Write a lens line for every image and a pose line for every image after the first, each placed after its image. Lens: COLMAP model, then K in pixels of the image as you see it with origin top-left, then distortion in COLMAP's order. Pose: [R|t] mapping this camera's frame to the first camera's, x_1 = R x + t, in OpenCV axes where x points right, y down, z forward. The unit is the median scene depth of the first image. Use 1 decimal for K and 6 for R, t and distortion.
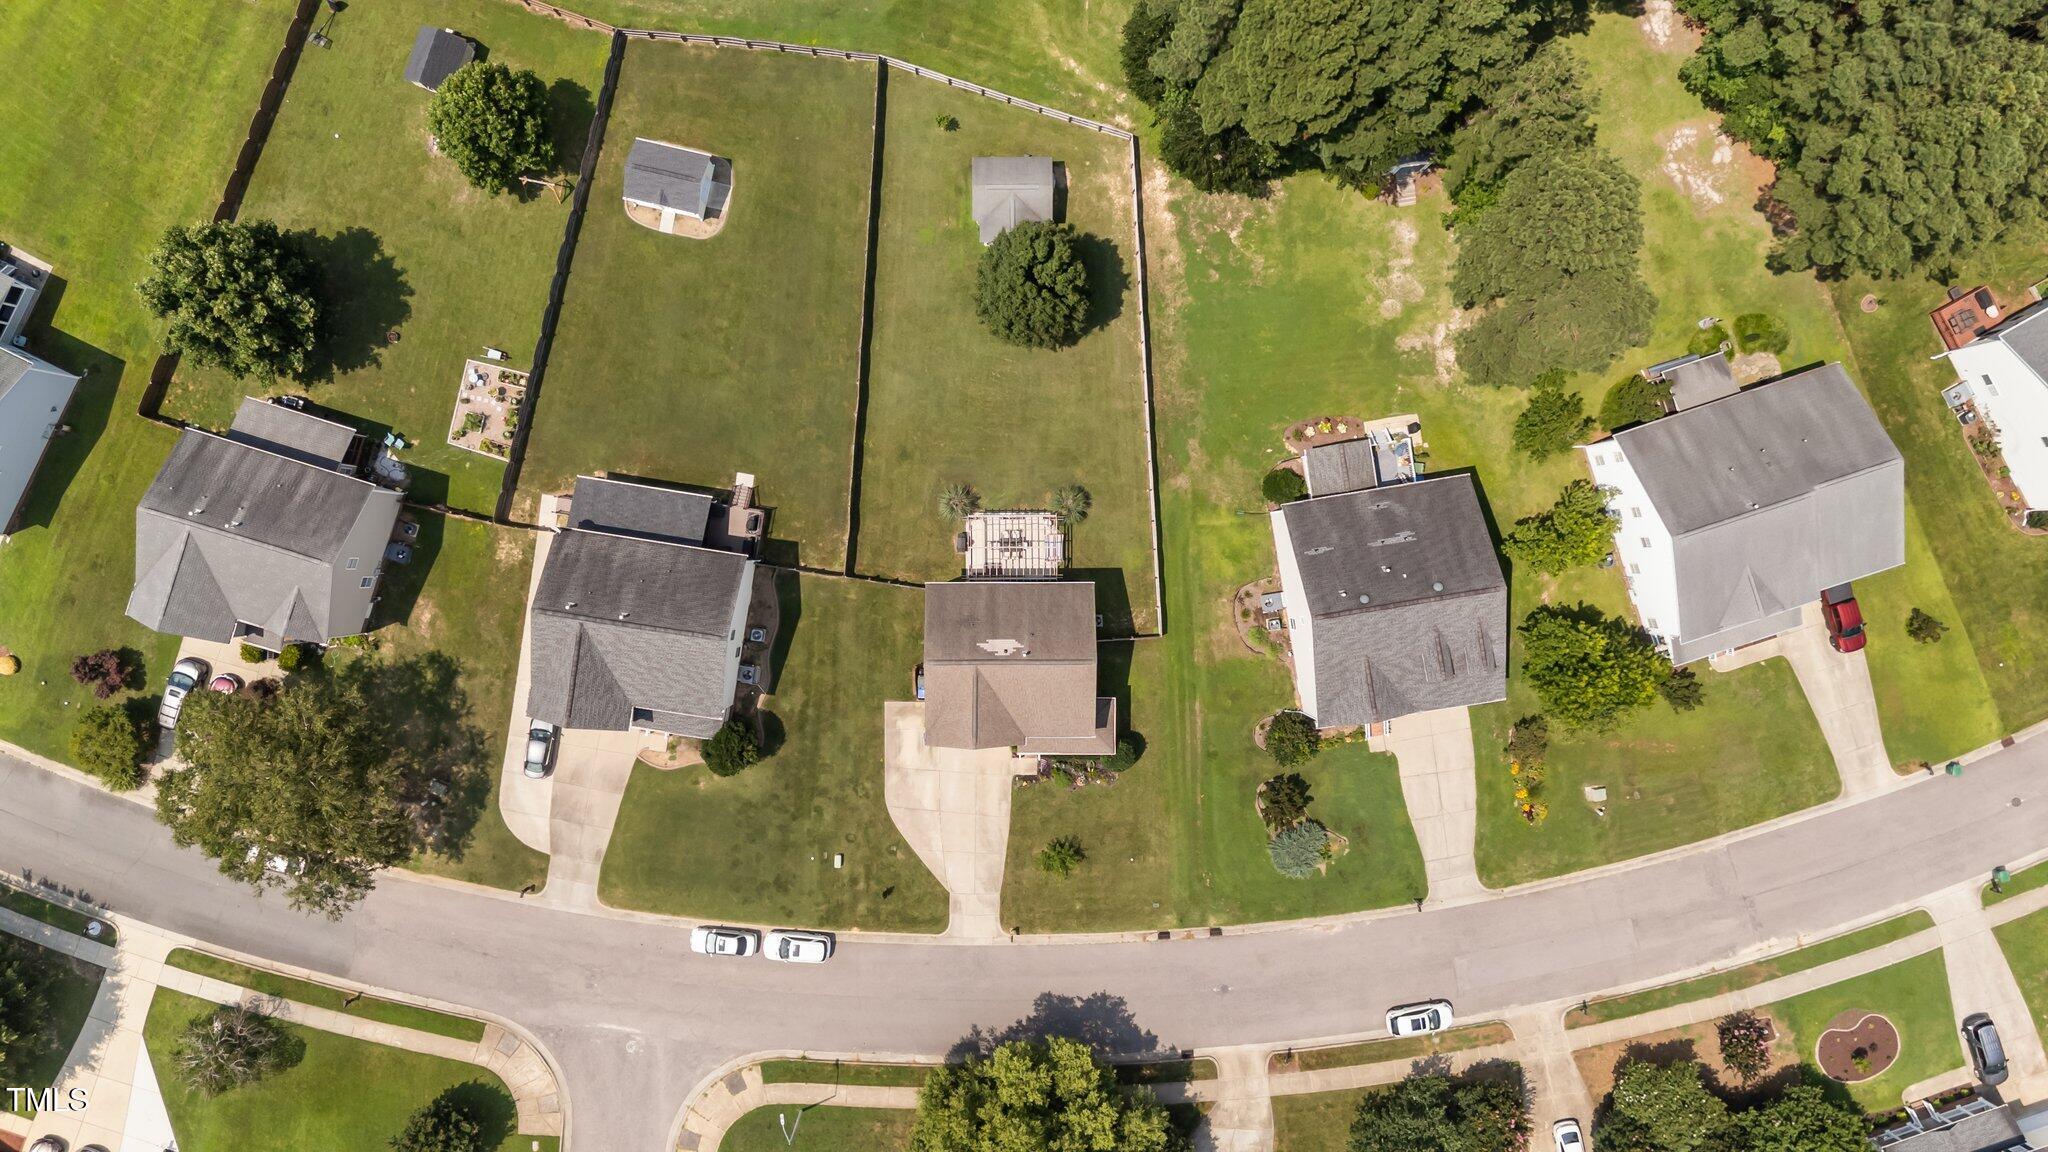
lens RADIAL K [[1506.0, 0, 1018.1], [0, 1506.0, 575.6], [0, 0, 1]] dist [0.067247, -0.076409]
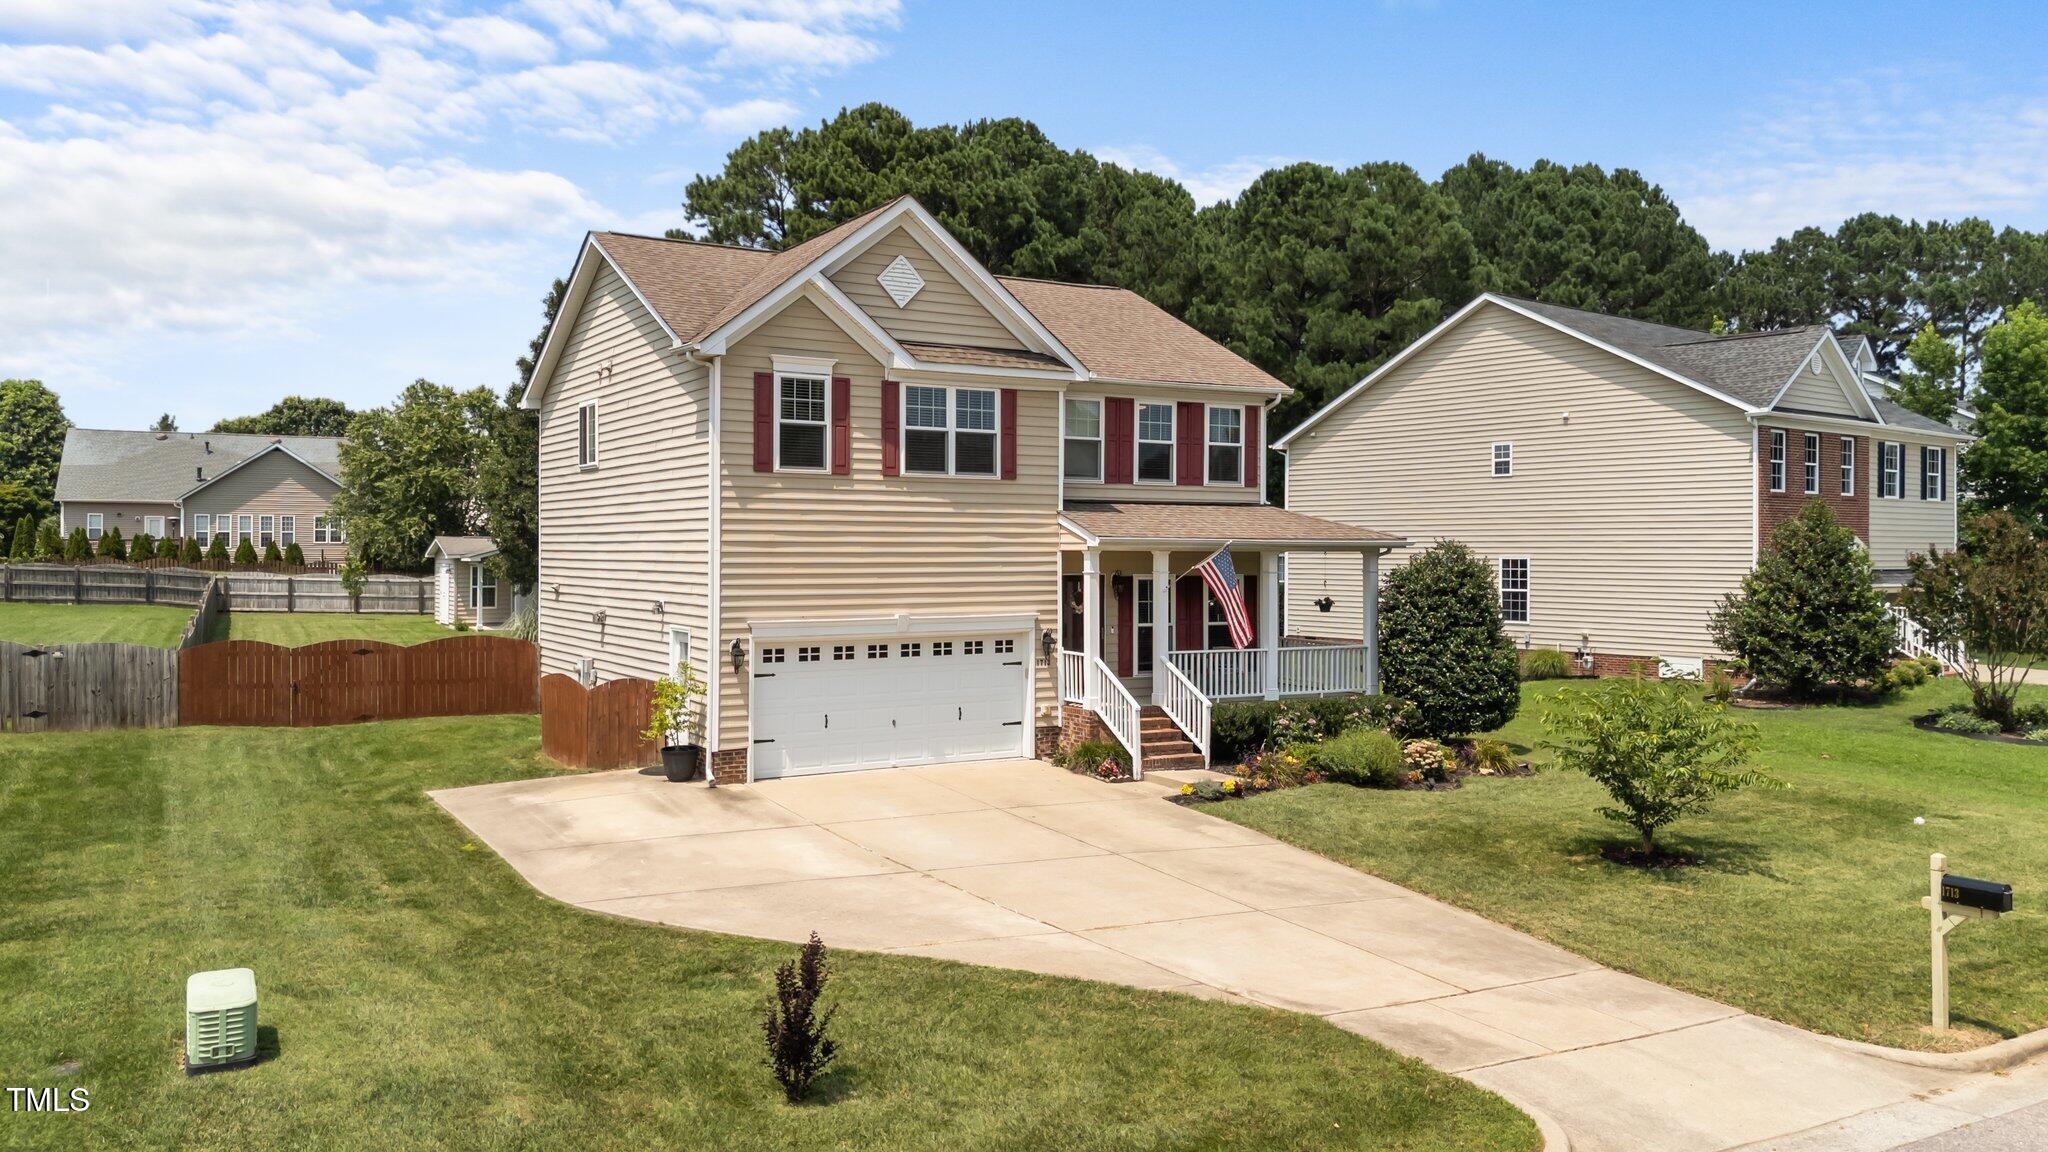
lens RADIAL K [[1541.9, 0, 1024.7], [0, 1541.9, 534.6], [0, 0, 1]] dist [0.064551, -0.070983]
pose [[0.860721, -0.009053, 0.508996, -0.125285], [0.508874, -0.012864, -0.860745, 0.304276], [0.014340, 0.999876, -0.006465, 0.969248]]
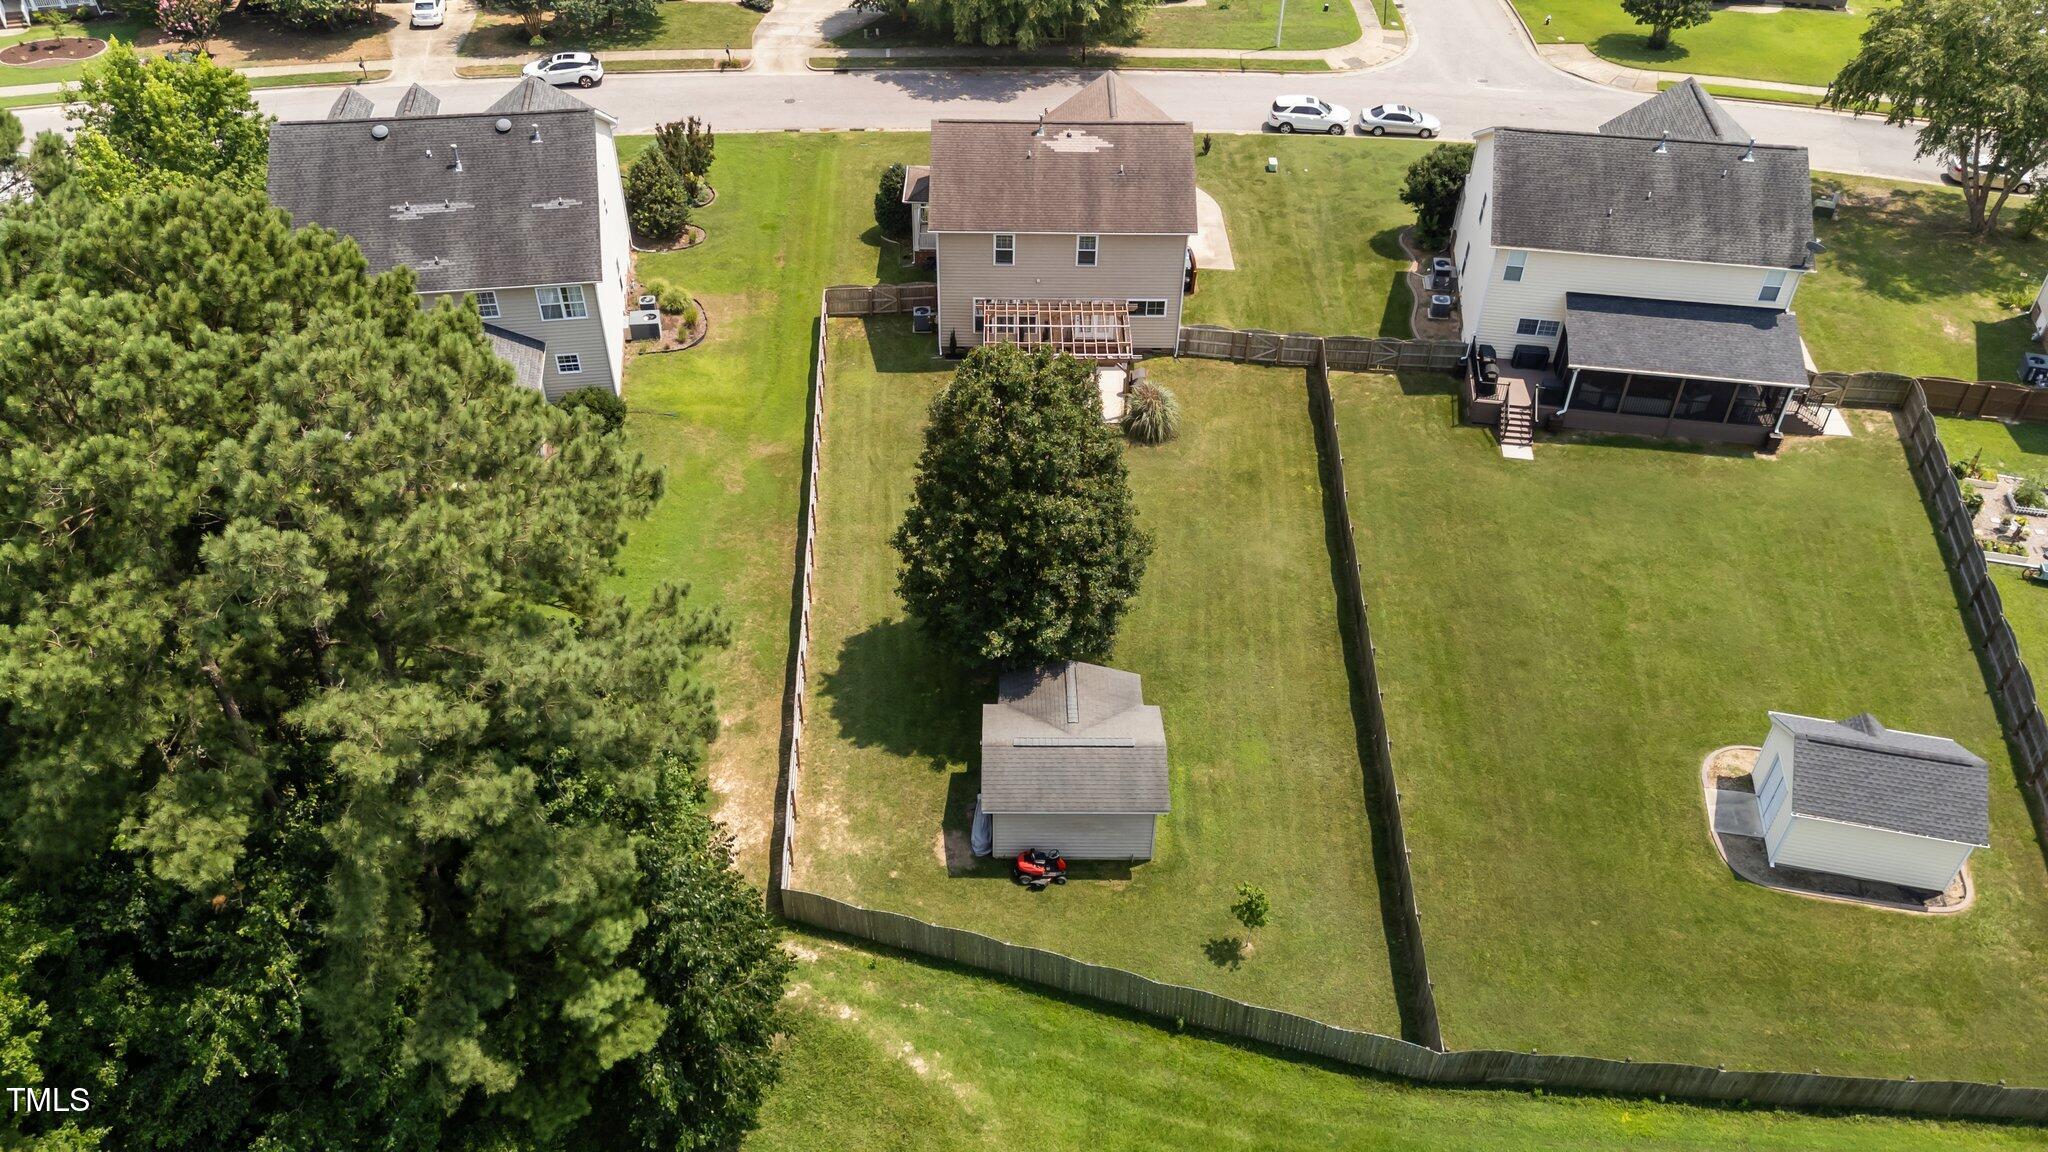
lens RADIAL K [[1506.0, 0, 1018.1], [0, 1506.0, 575.6], [0, 0, 1]] dist [0.067247, -0.076409]
pose [[-0.999602, -0.021609, -0.018163, 0.020578], [0.000361, -0.653156, 0.757224, -0.534097], [-0.028226, 0.756915, 0.652903, 0.656918]]
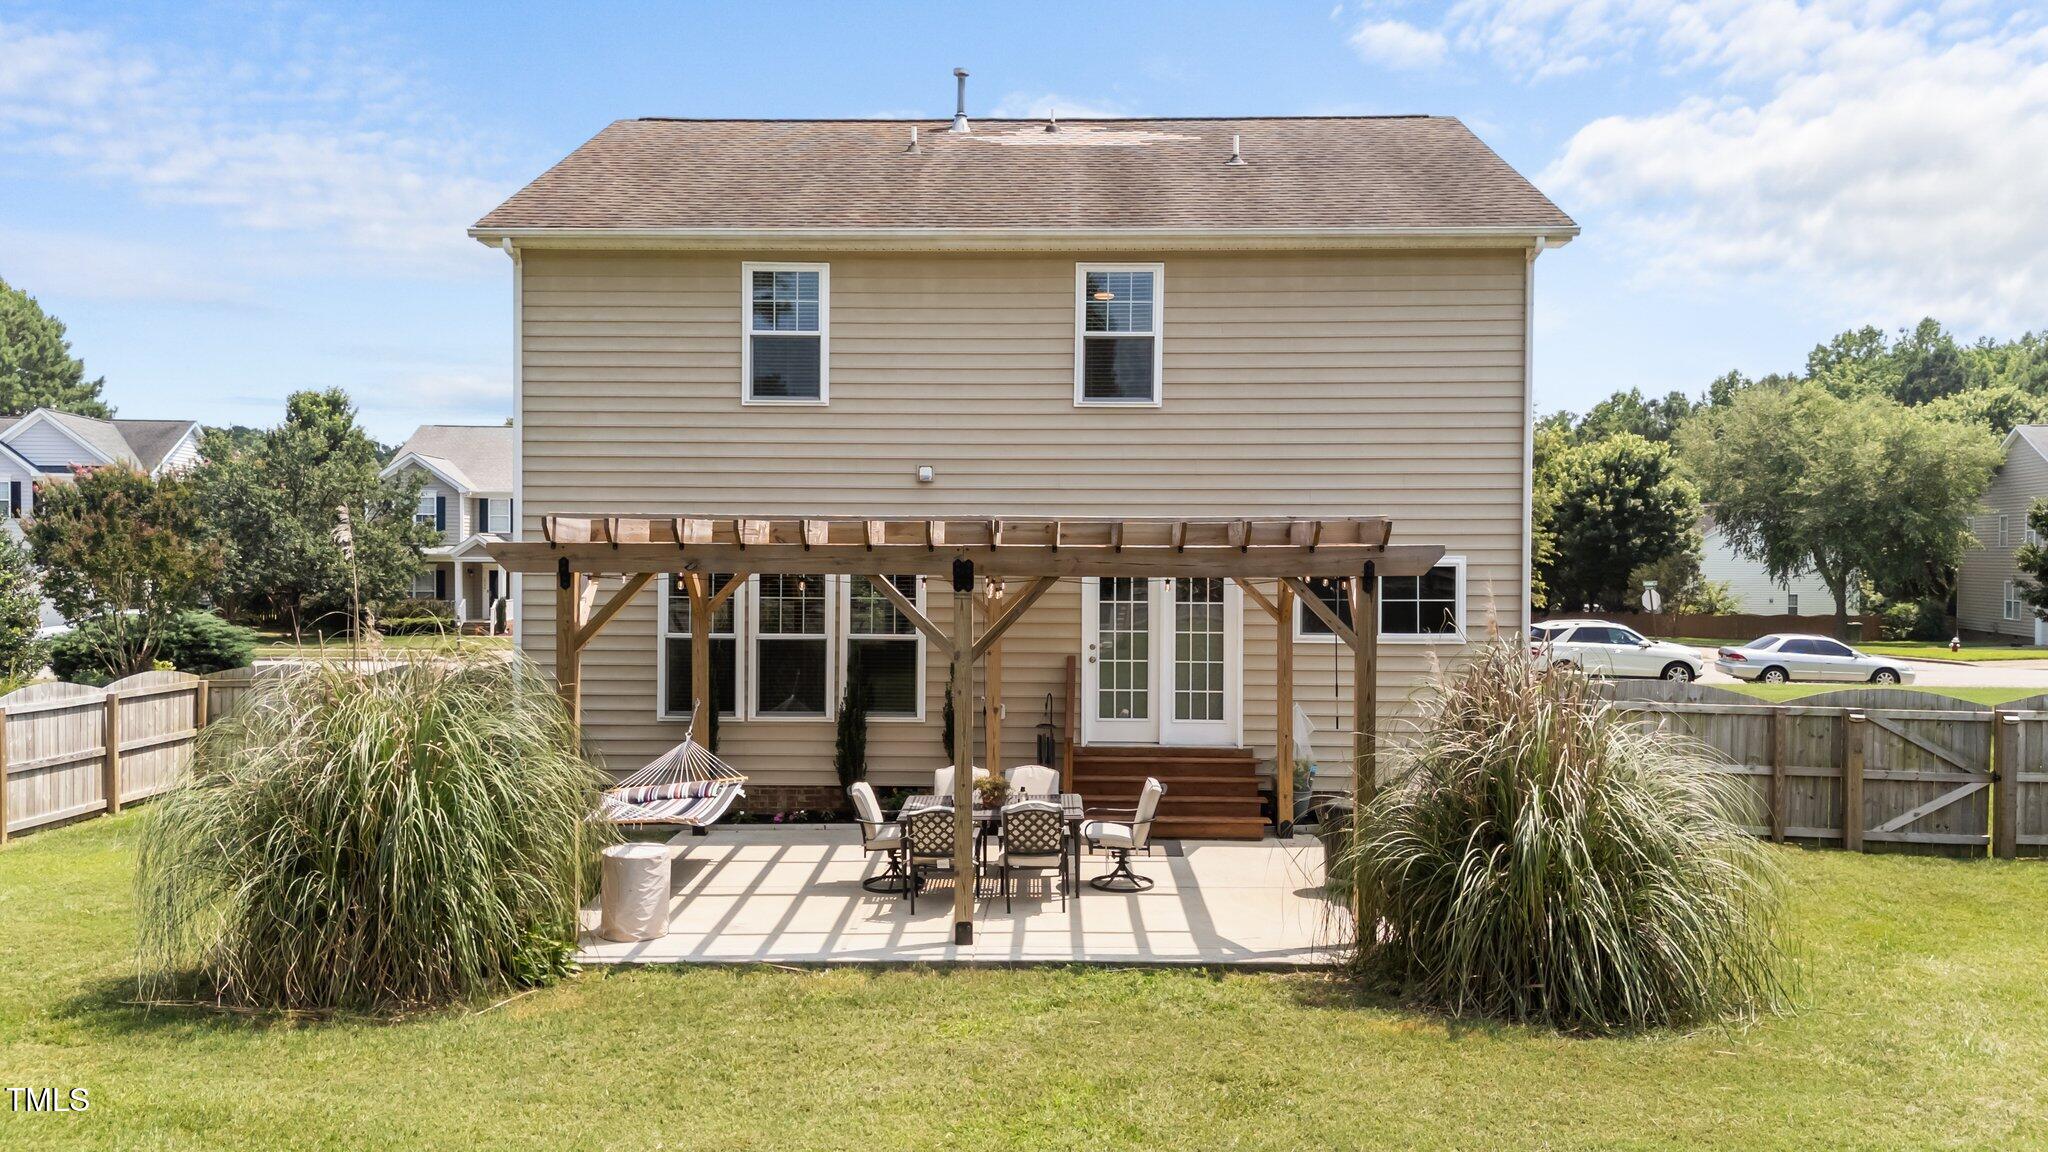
lens RADIAL K [[1520.0, 0, 1018.5], [0, 1520.0, 582.1], [0, 0, 1]] dist [0.069554, -0.083697]
pose [[-0.999226, -0.022727, 0.032105, -0.010545], [0.032621, -0.022696, 0.999210, -0.142975], [-0.021980, 0.999484, 0.023419, 0.972725]]
